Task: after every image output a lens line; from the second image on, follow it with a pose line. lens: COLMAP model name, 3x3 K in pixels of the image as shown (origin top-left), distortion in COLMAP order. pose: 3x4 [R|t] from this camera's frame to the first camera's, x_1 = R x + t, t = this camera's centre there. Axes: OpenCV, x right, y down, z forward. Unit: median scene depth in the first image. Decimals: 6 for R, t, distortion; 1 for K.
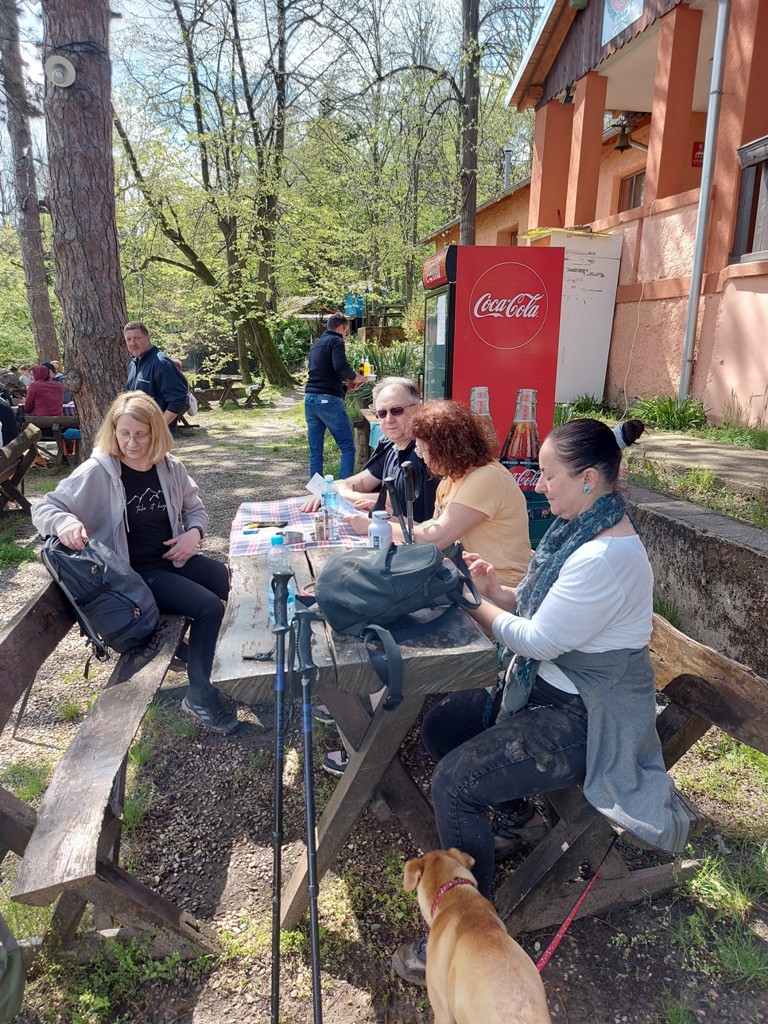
lens RADIAL K [[708.4, 0, 383.9], [0, 708.4, 519.4], [0, 0, 1]] dist [0.003026, -0.006332]
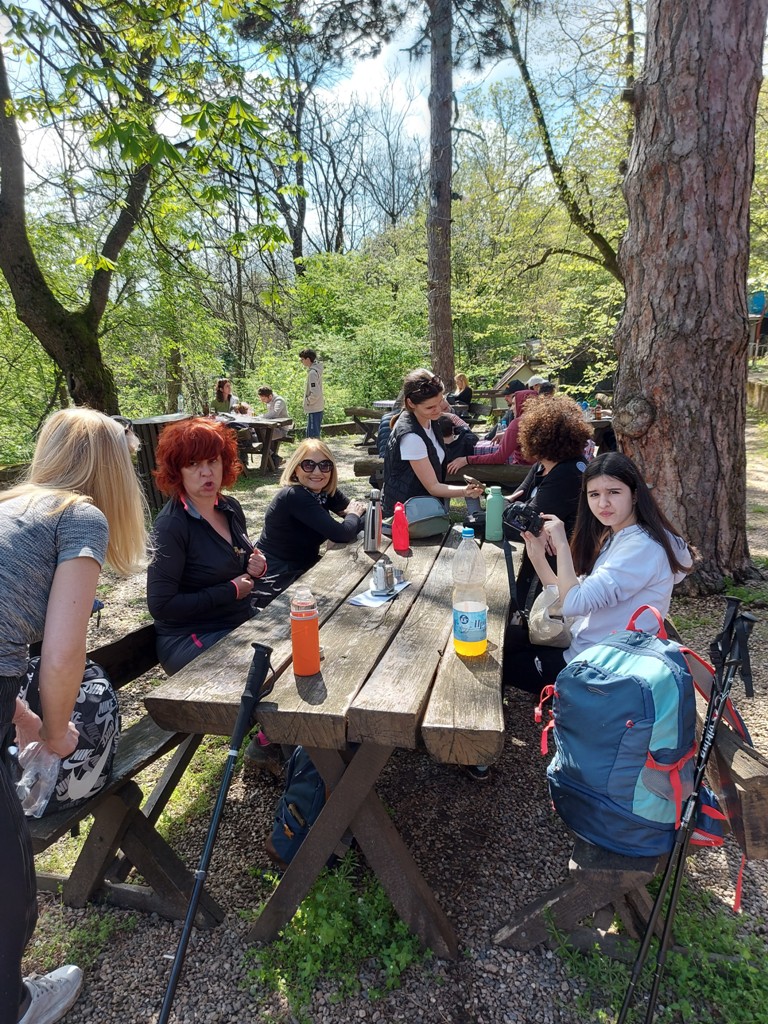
lens RADIAL K [[708.4, 0, 382.9], [0, 708.4, 508.6], [0, 0, 1]] dist [0.003026, -0.006332]
pose [[0.907931, 0.094756, -0.408267, -0.392719], [-0.104157, 0.994561, -0.000801, -0.106204], [0.405971, 0.043251, 0.912862, 0.427619]]
